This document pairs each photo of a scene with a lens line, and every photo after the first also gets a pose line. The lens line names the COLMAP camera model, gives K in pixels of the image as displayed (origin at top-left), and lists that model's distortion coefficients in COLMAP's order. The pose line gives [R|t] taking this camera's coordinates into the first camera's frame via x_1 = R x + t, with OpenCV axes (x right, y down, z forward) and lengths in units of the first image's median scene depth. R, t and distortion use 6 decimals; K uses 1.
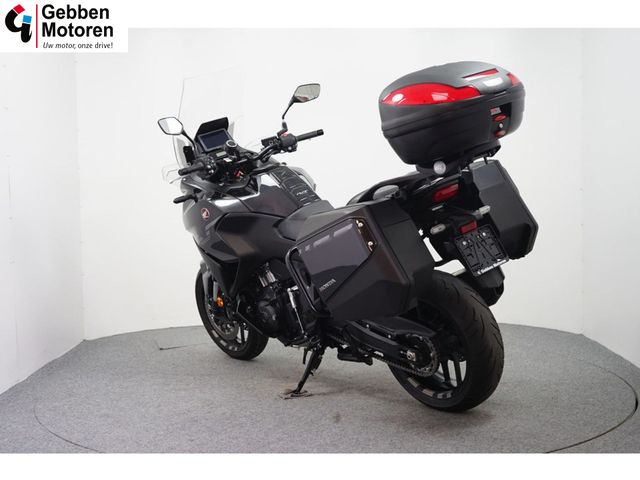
lens RADIAL K [[887.1, 0, 320.0], [0, 887.1, 240.0], [0, 0, 1]] dist [-0.001647, 0.001460]
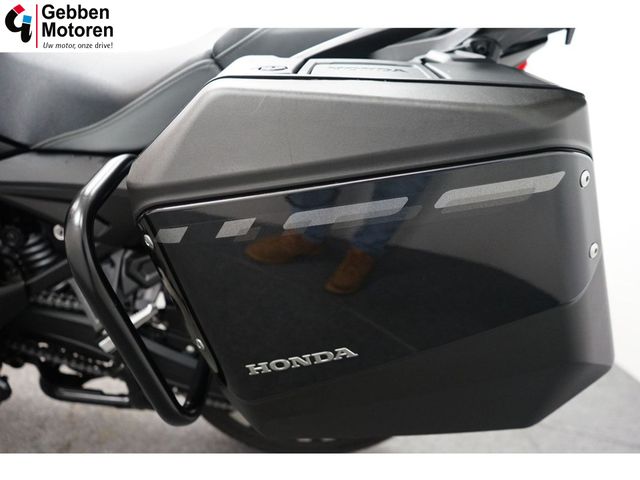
lens RADIAL K [[594.5, 0, 299.3], [0, 594.5, 239.7], [0, 0, 1]] dist [0.007817, 0.005184]
pose [[0.628786, -0.117543, 0.768643, -0.104617], [-0.125891, 0.960078, 0.249803, -0.024834], [-0.767319, -0.253838, 0.588886, 0.743982]]
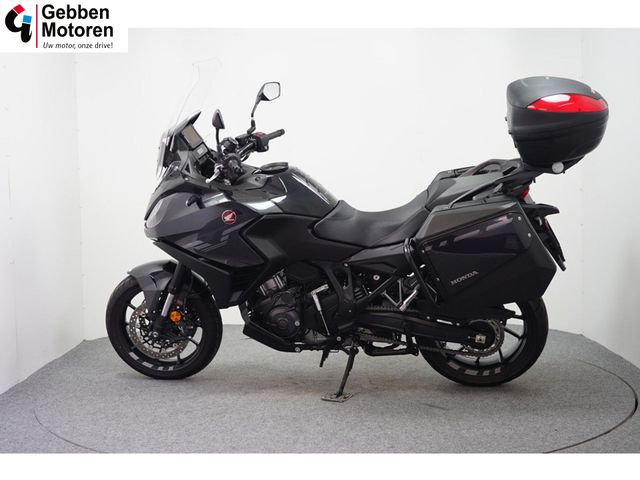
lens RADIAL K [[887.1, 0, 320.0], [0, 887.1, 240.0], [0, 0, 1]] dist [-0.001647, 0.001460]
pose [[0.748911, -0.035066, 0.661742, -0.672915], [0.045383, 0.998968, 0.001574, -0.002840], [-0.661115, 0.028853, 0.749730, 0.264744]]
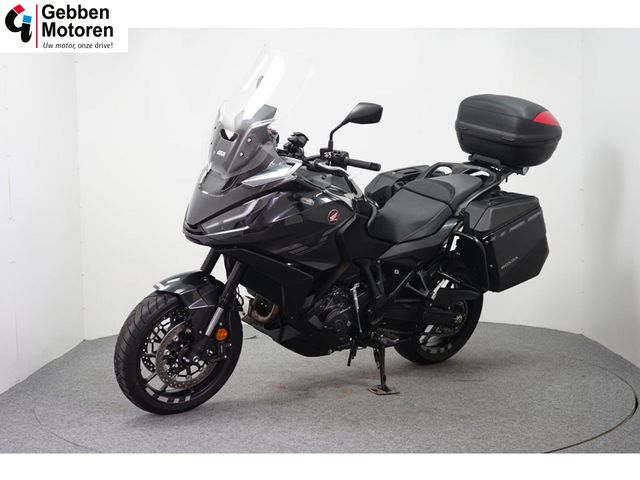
lens RADIAL K [[887.1, 0, 320.0], [0, 887.1, 240.0], [0, 0, 1]] dist [-0.001647, 0.001460]
pose [[0.023326, -0.046727, 0.998635, -1.008269], [0.081746, 0.995651, 0.044678, -0.046915], [-0.996380, 0.080592, 0.027044, 1.010687]]
